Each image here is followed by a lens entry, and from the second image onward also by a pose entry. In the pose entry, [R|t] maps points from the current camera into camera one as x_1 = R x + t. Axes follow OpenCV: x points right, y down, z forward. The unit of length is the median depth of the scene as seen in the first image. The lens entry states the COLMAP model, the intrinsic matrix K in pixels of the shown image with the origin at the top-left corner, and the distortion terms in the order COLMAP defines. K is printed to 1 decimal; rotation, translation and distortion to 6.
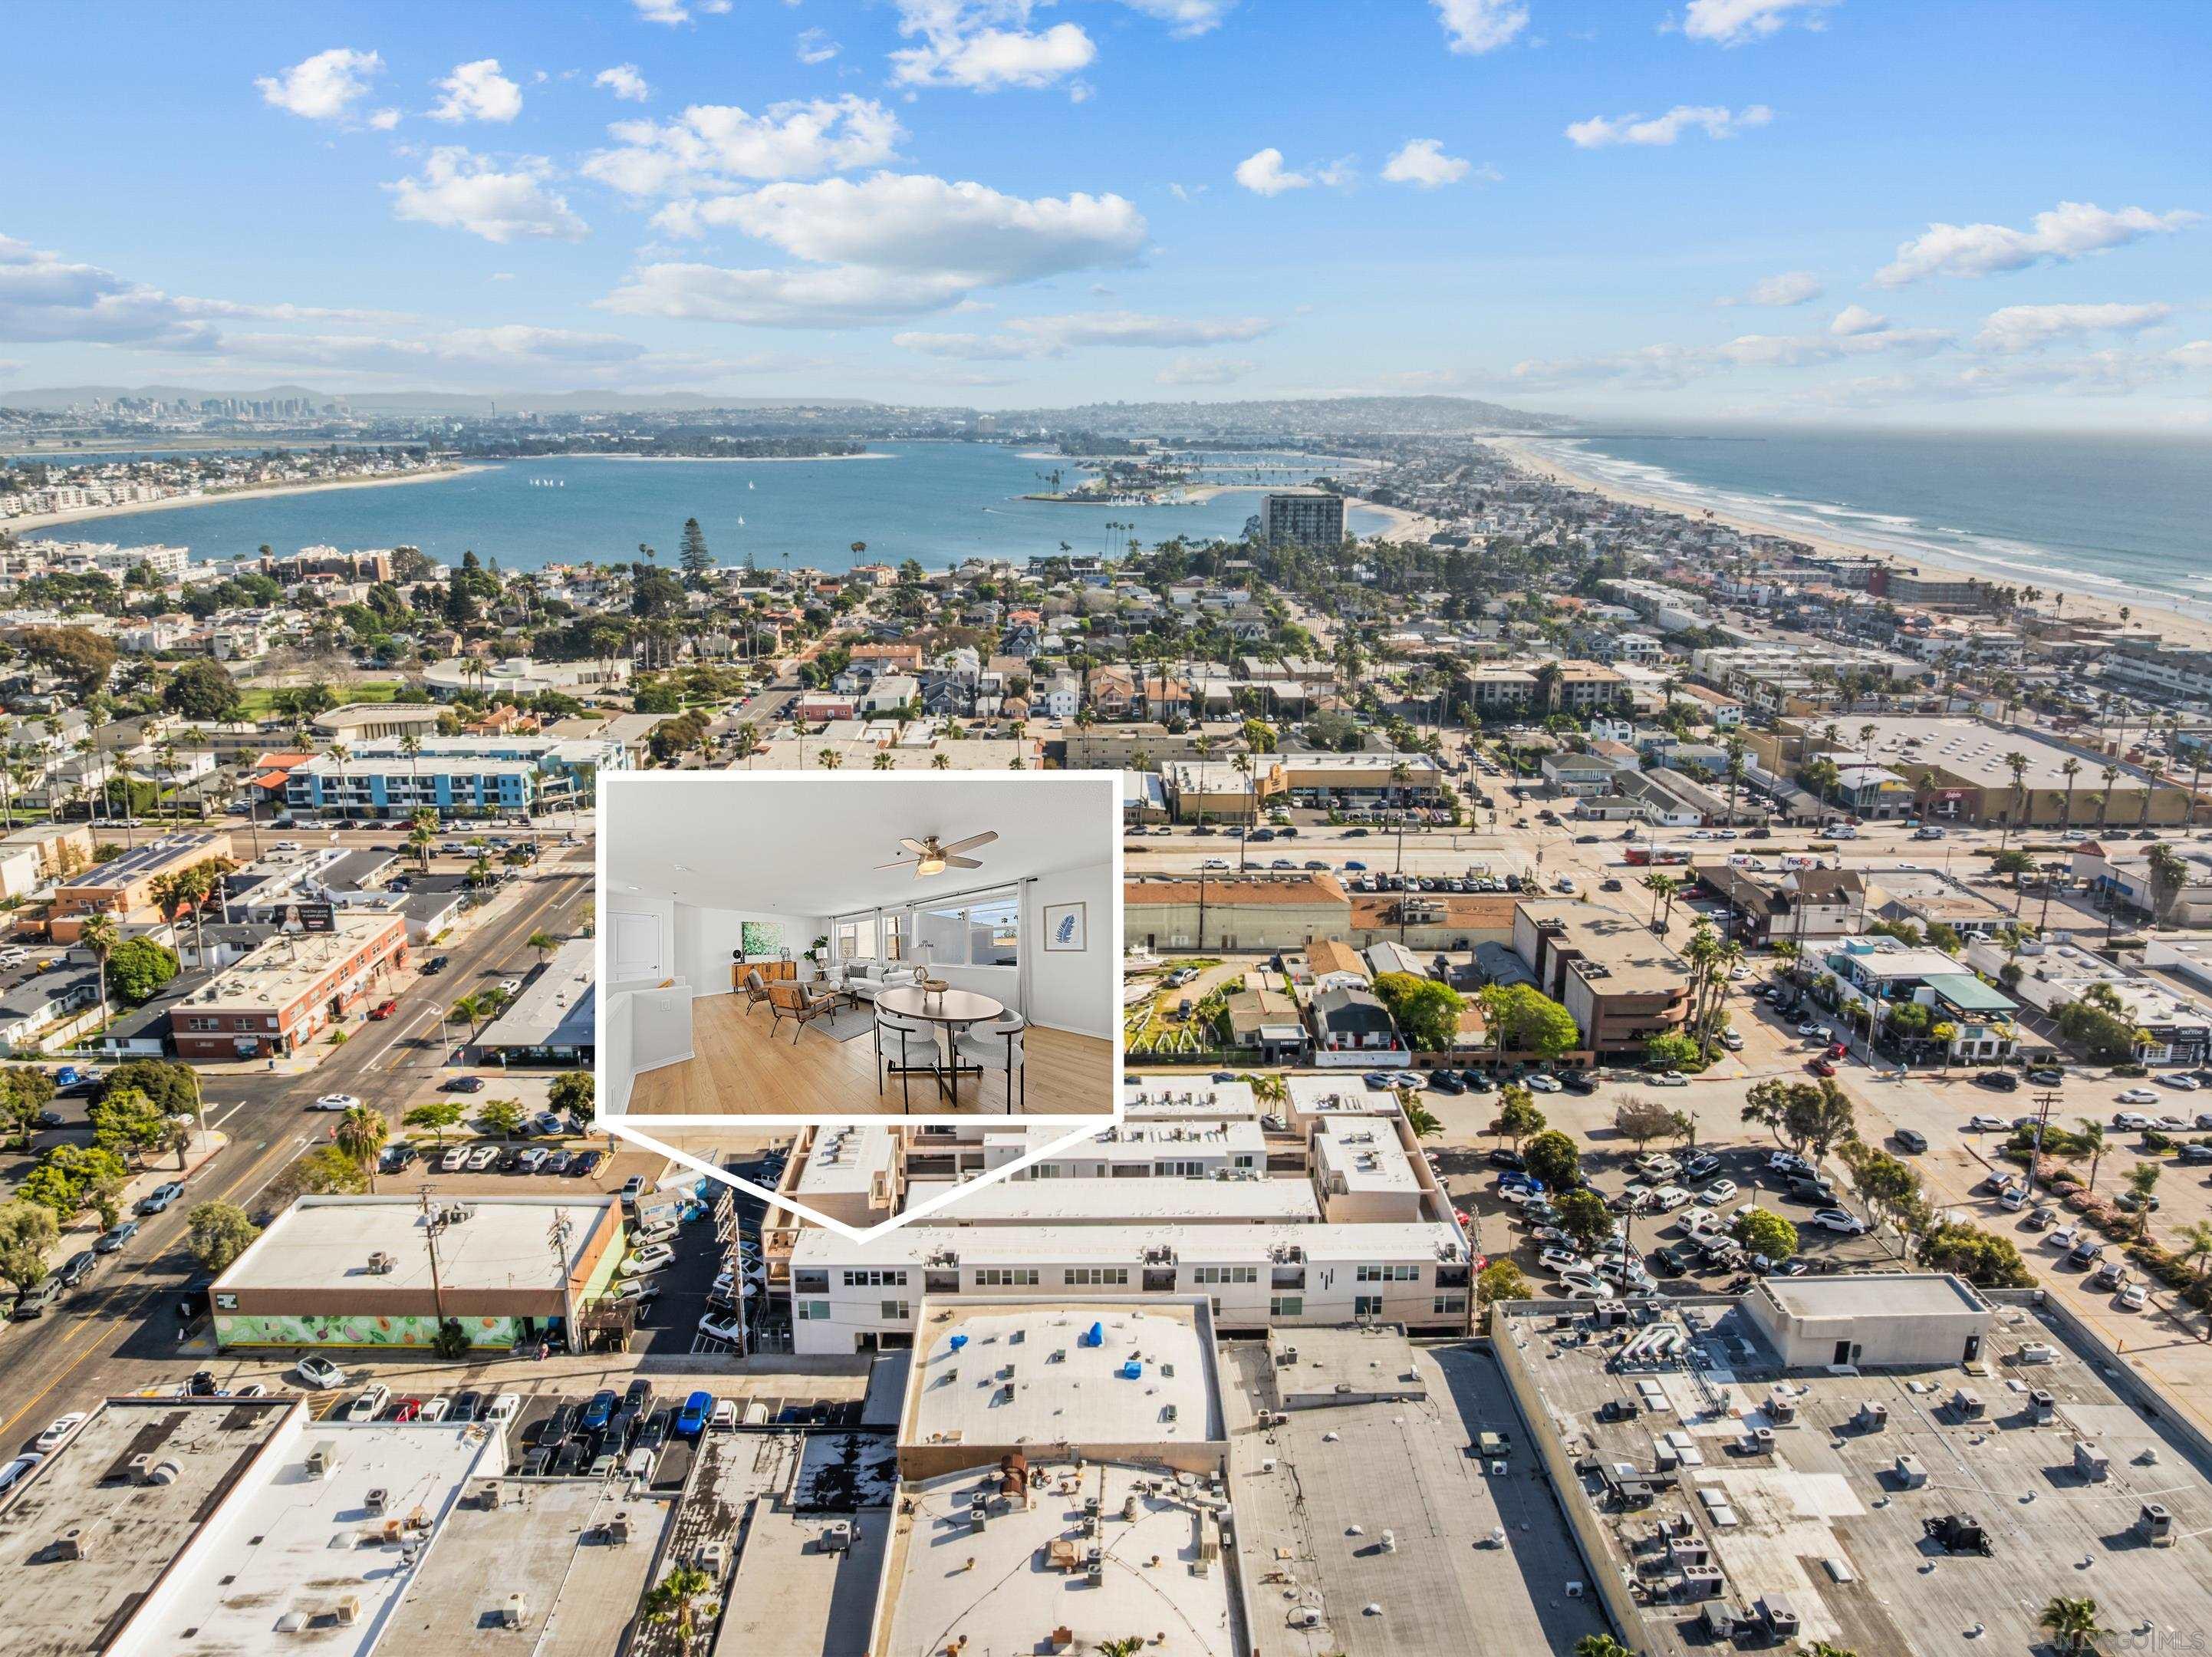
lens RADIAL K [[1537.3, 0, 1100.6], [0, 1537.3, 833.9], [0, 0, 1]] dist [-0.039754, -0.000687]
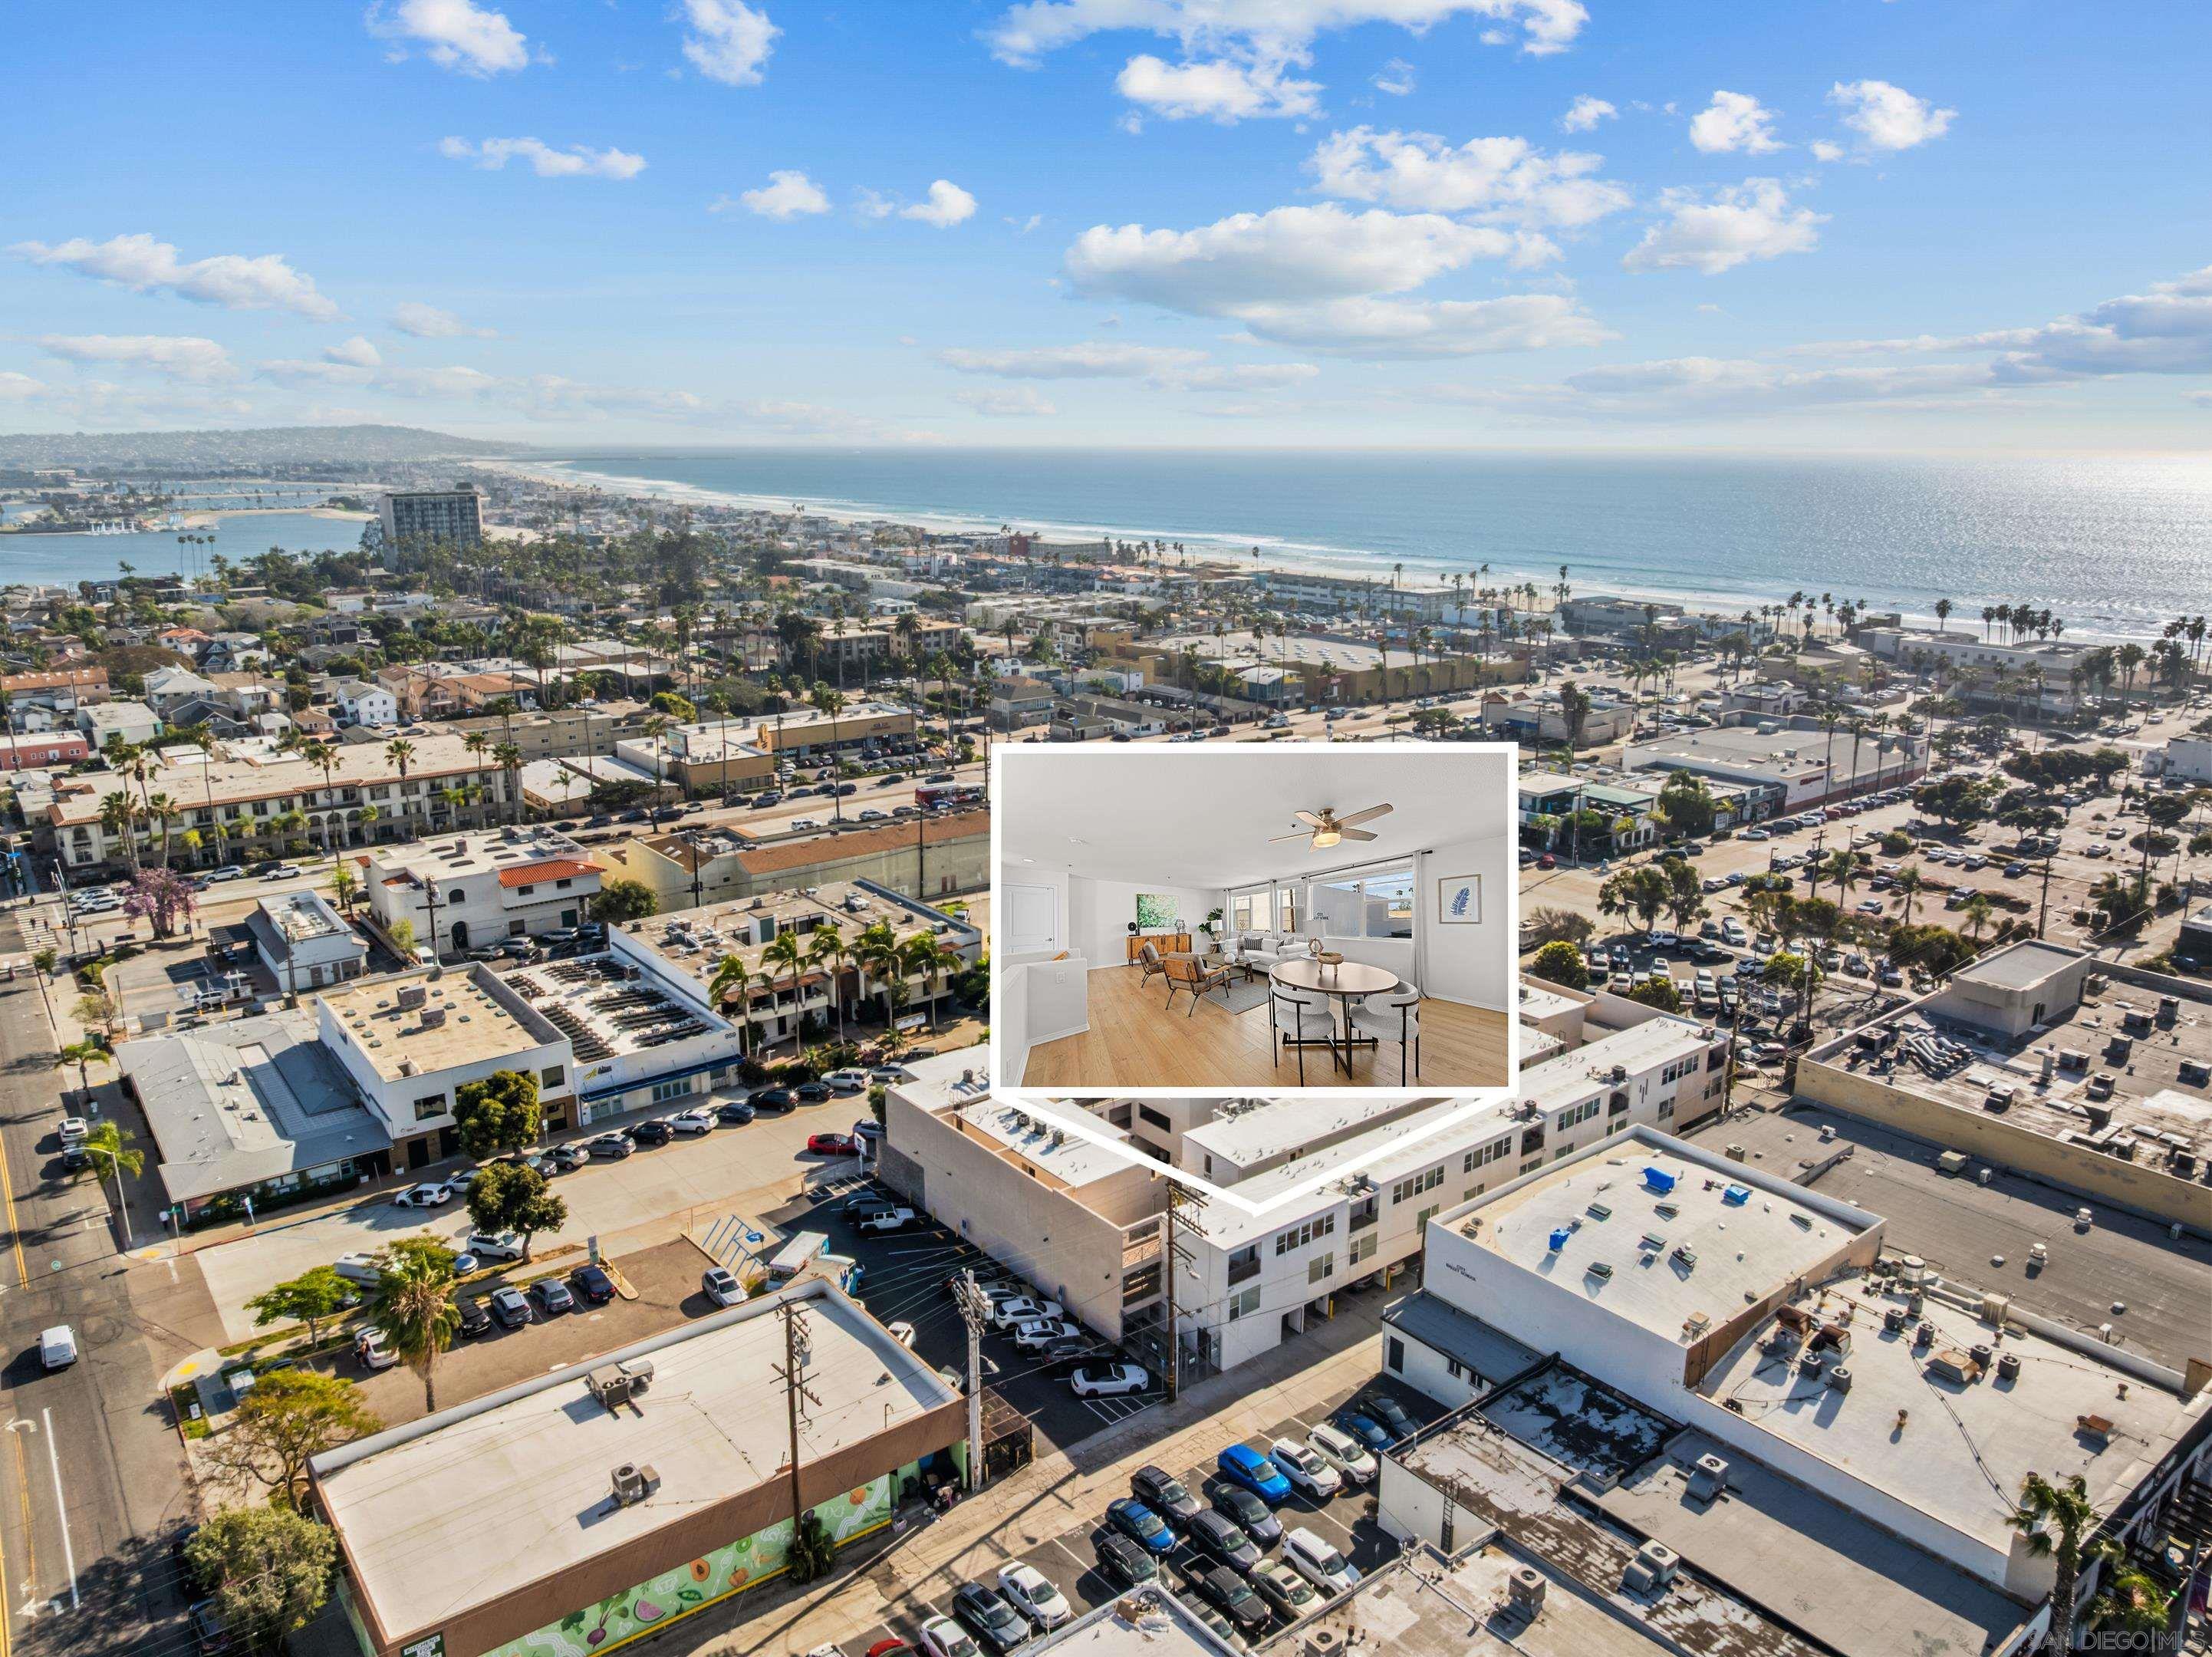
lens RADIAL K [[1537.3, 0, 1103.1], [0, 1537.3, 821.8], [0, 0, 1]] dist [-0.039754, -0.000687]
pose [[0.798067, -0.146221, 0.584558, -0.652406], [0.160586, 0.986637, 0.027557, 0.046137], [-0.580776, 0.071880, 0.810884, 0.414409]]
